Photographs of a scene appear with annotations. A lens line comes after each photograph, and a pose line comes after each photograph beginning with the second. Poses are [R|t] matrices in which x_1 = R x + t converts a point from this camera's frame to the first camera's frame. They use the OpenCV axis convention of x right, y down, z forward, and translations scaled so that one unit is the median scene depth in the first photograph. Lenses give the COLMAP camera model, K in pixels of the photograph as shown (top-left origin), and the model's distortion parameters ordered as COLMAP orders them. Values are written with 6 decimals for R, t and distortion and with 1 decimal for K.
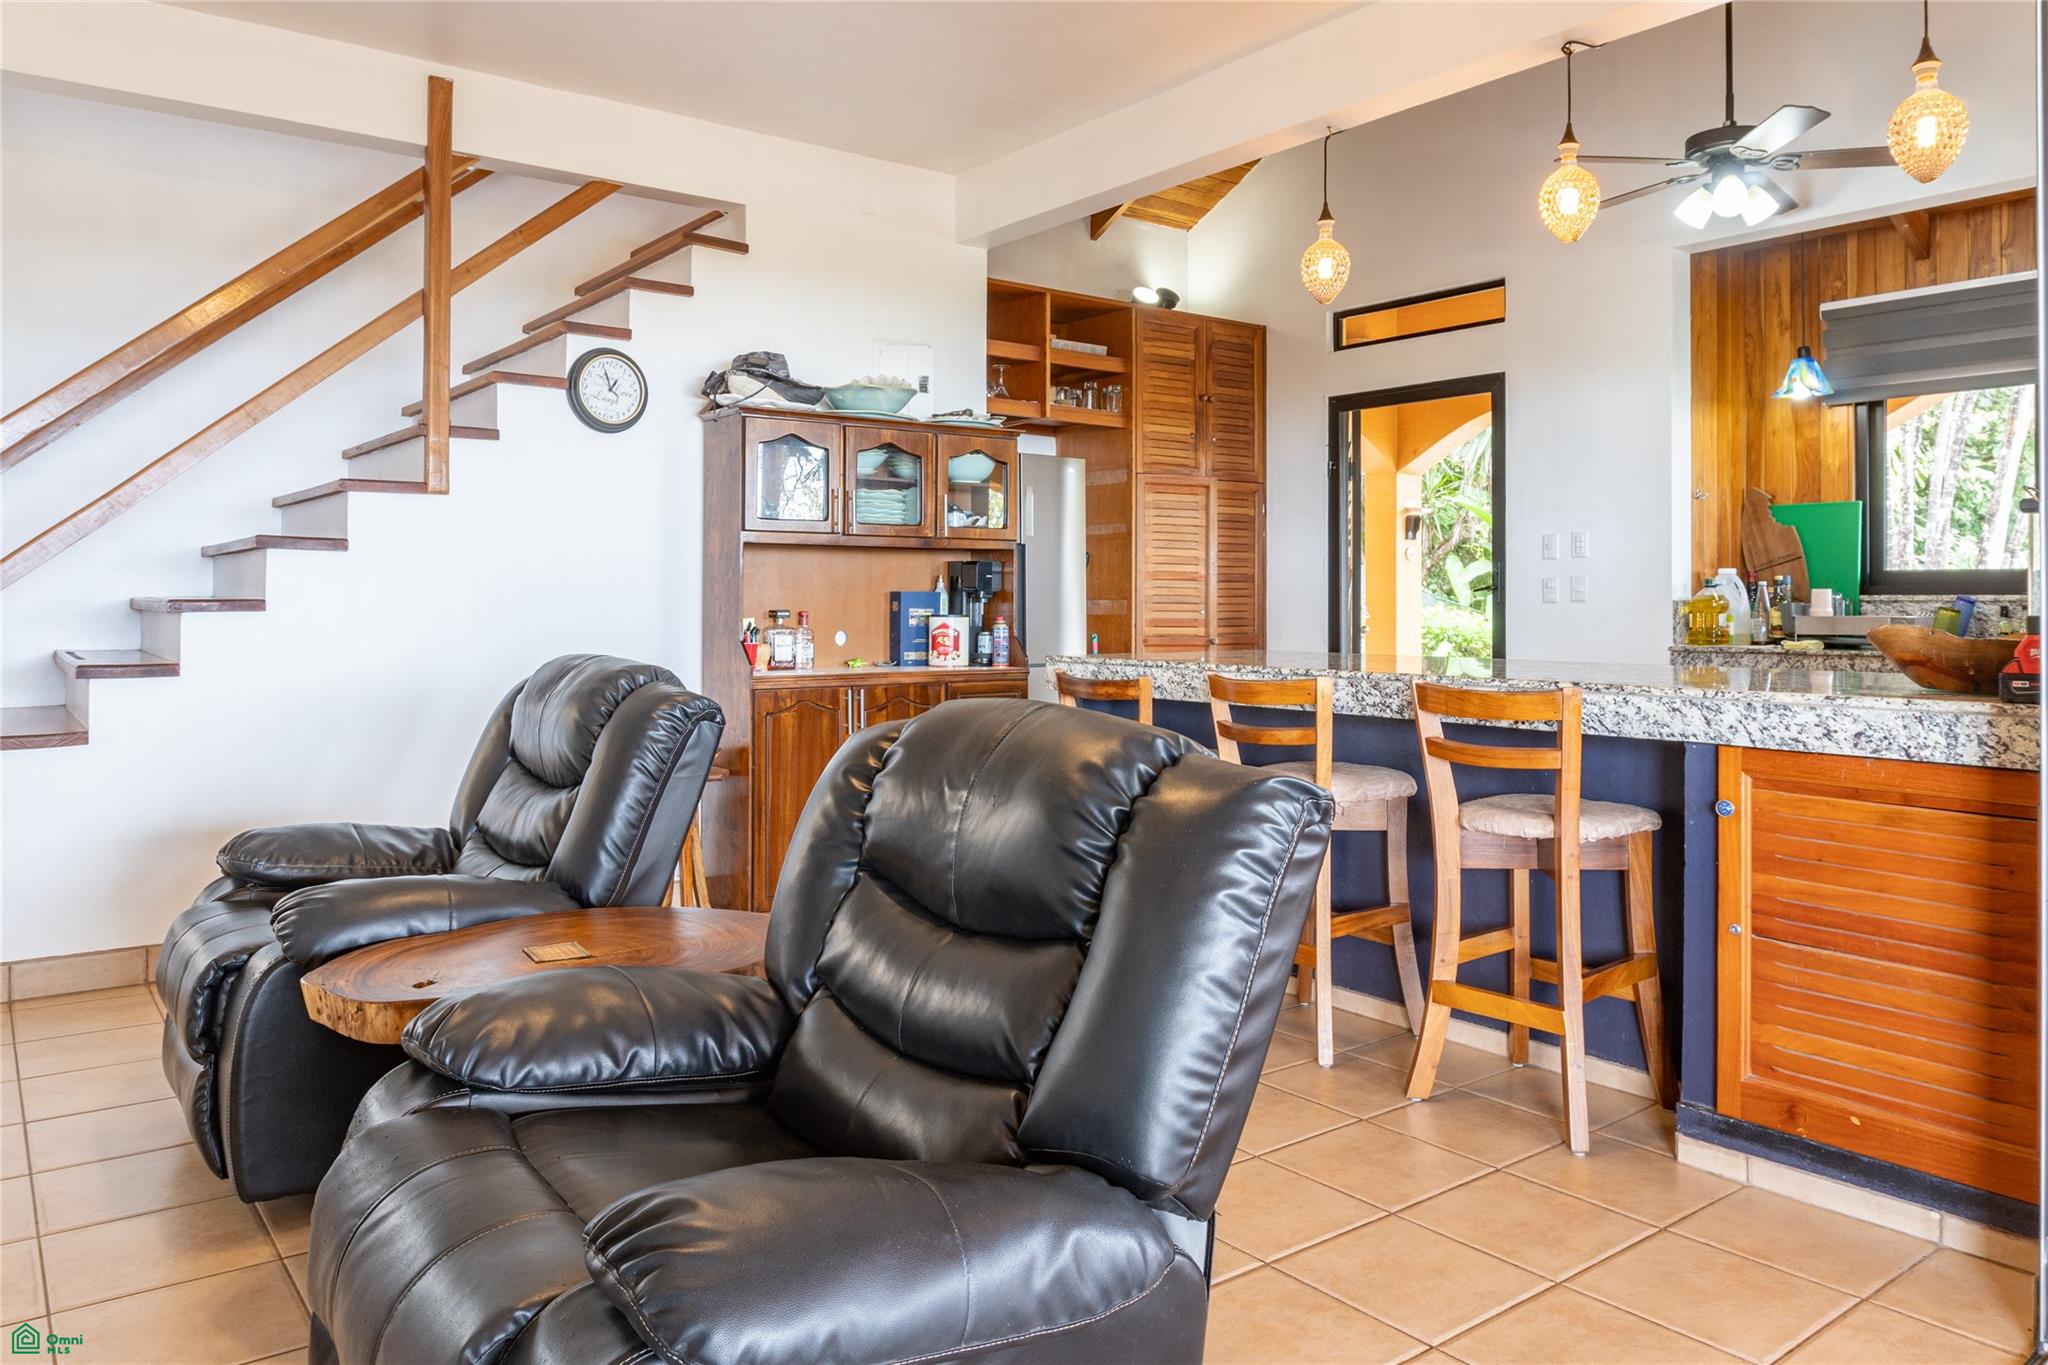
lens RADIAL K [[1393.4, 0, 994.5], [0, 1393.4, 578.9], [0, 0, 1]] dist [-0.015788, -0.001392]
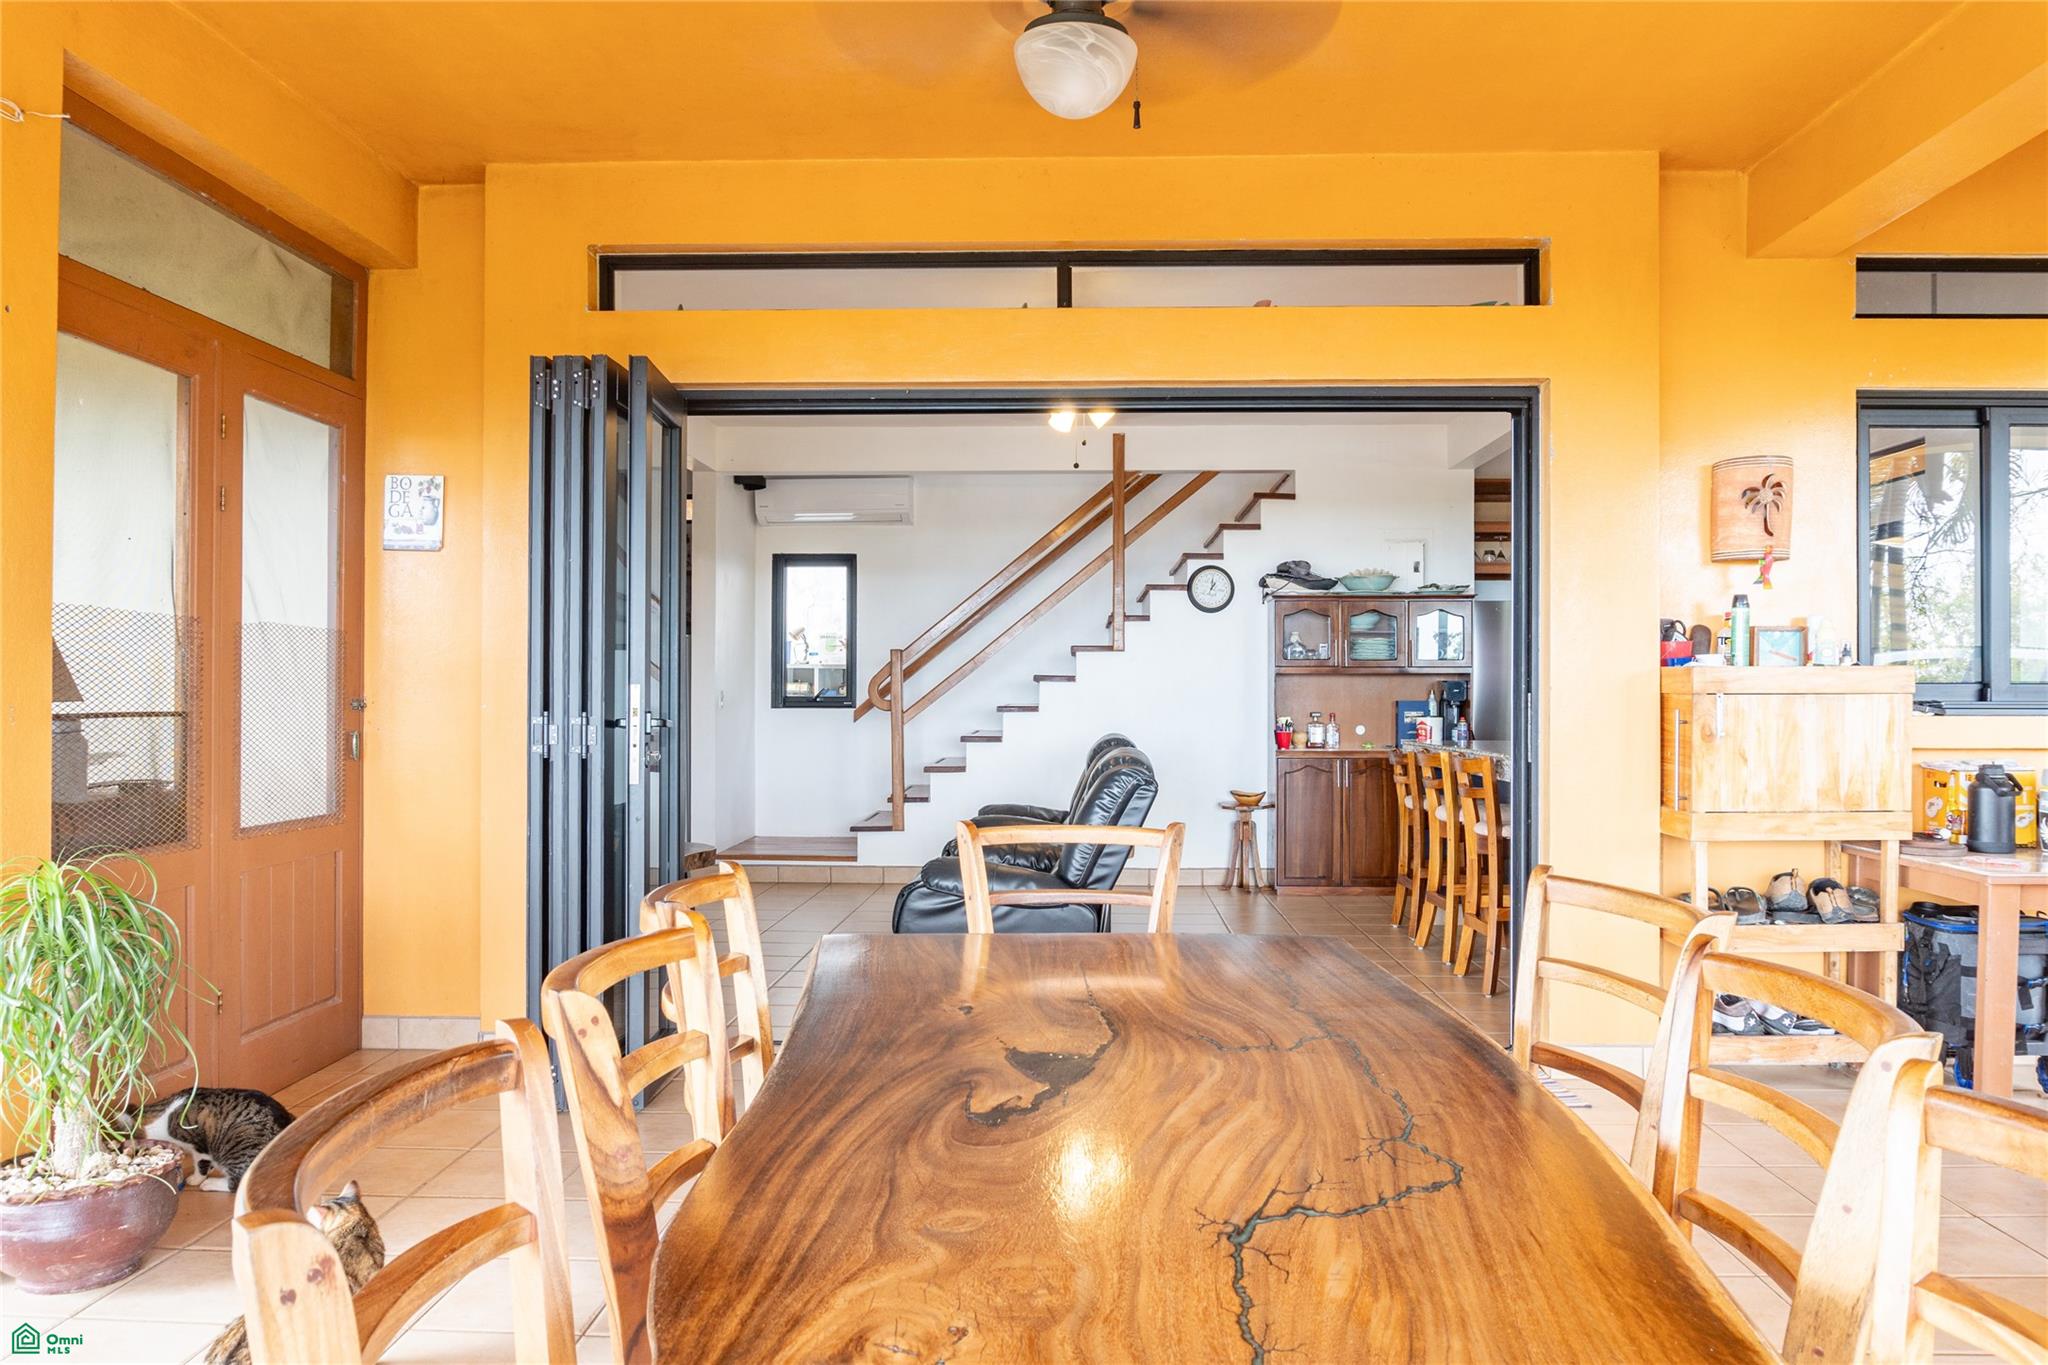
lens RADIAL K [[1388.2, 0, 1033.4], [0, 1388.2, 692.0], [0, 0, 1]] dist [-0.026819, 0.004416]
pose [[0.784539, -0.003938, -0.620068, 0.583382], [0.009638, 0.999936, 0.005844, -0.014070], [0.620005, -0.010561, 0.784527, -0.487847]]
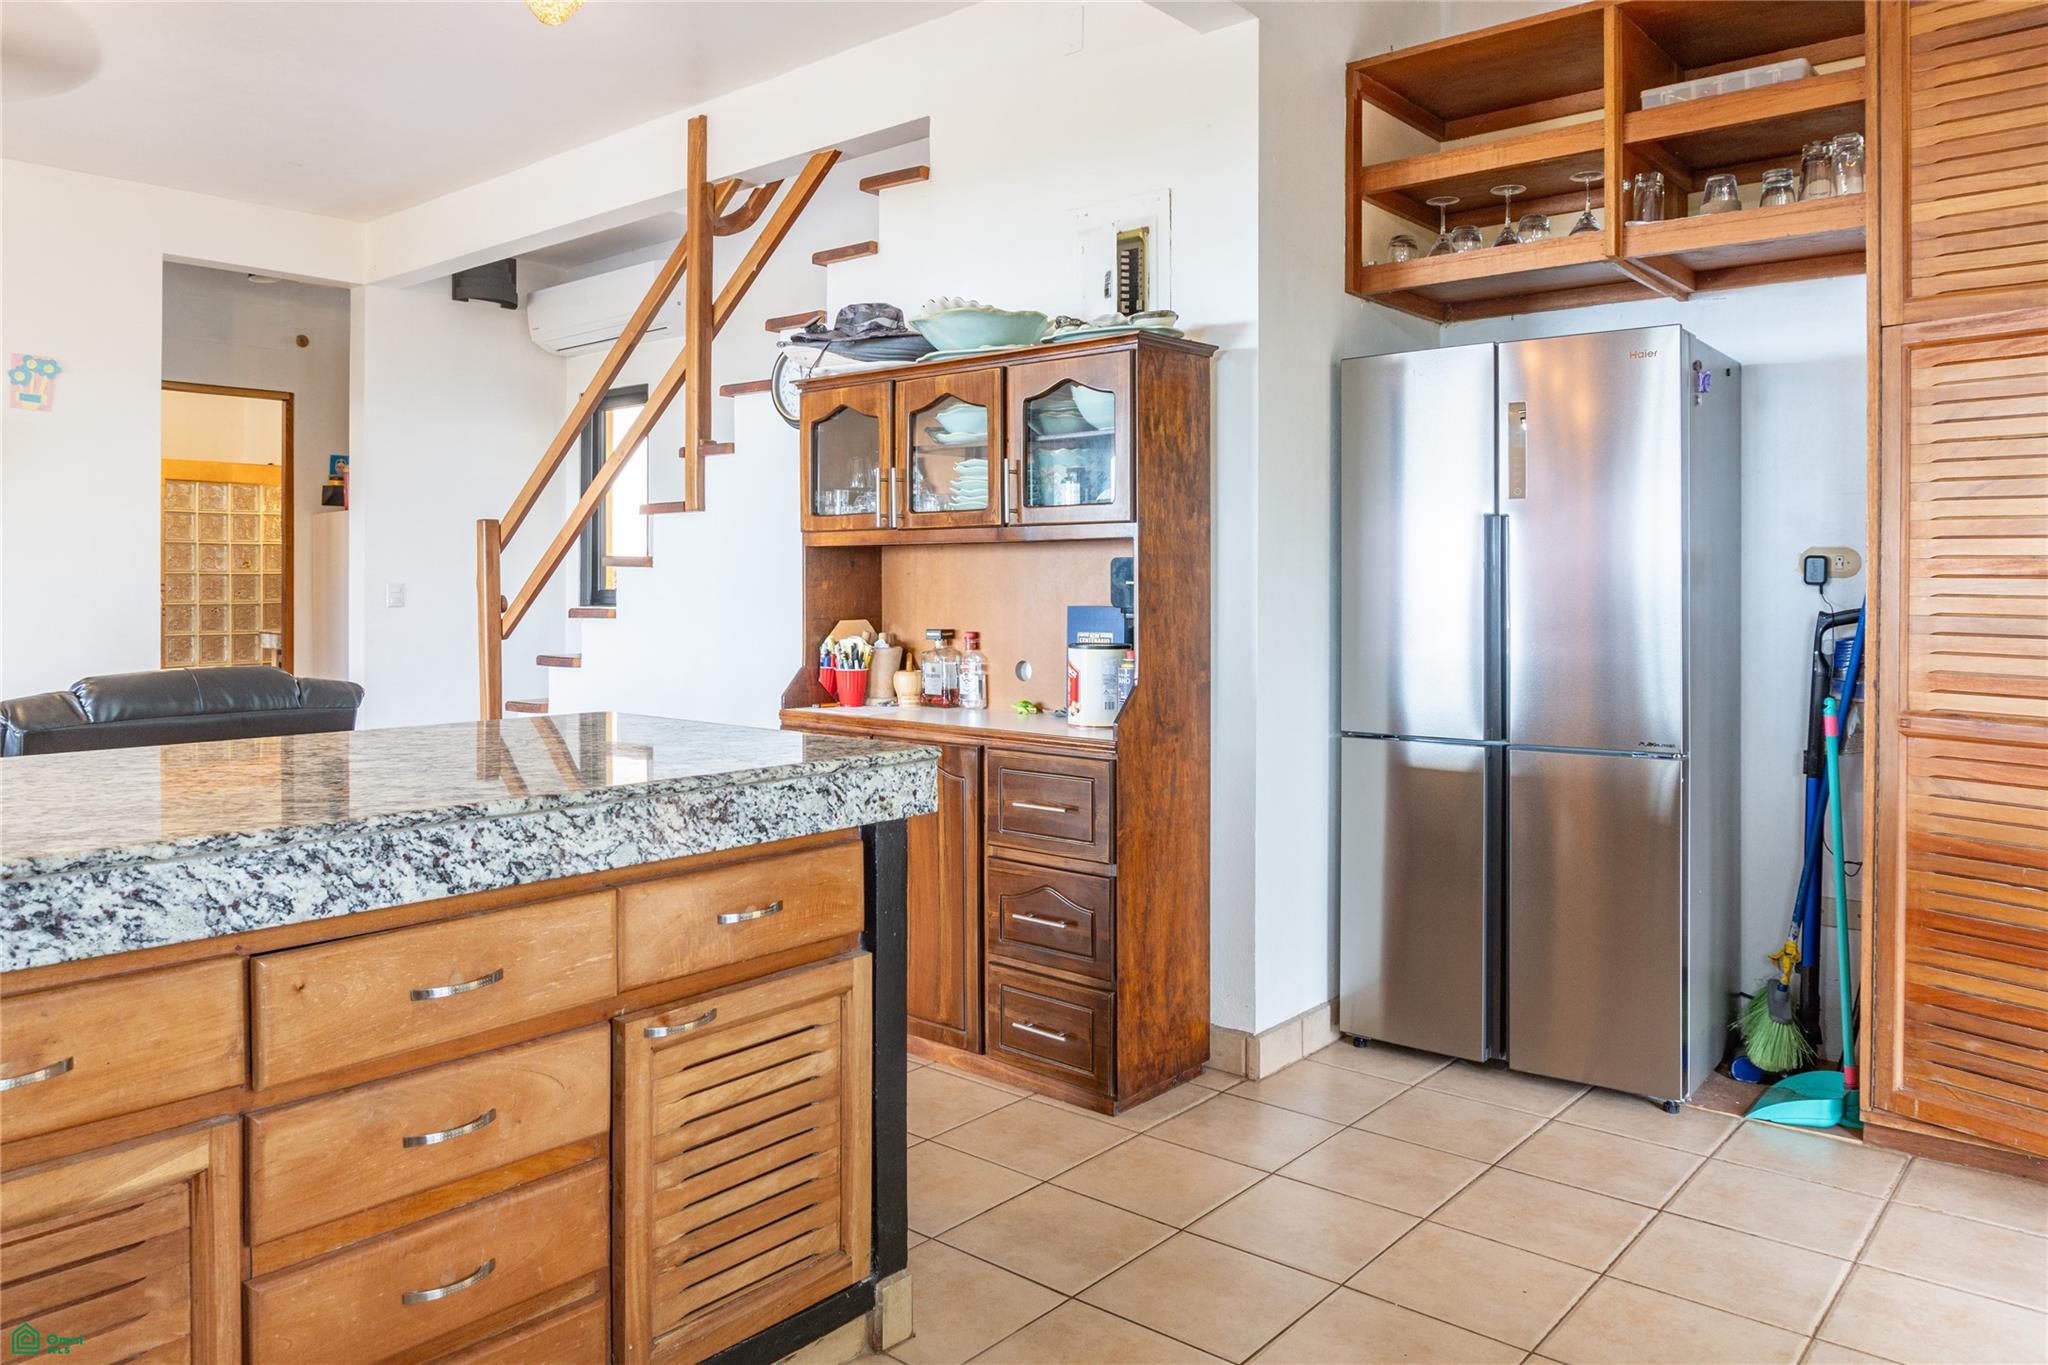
lens RADIAL K [[1425.8, 0, 1022.2], [0, 1425.8, 572.4], [0, 0, 1]] dist [-0.031655, 0.003773]
pose [[0.219434, -0.008552, -0.975590, 0.591494], [0.017158, 0.999841, -0.004905, -0.004220], [0.975476, -0.015663, 0.219546, 0.829177]]
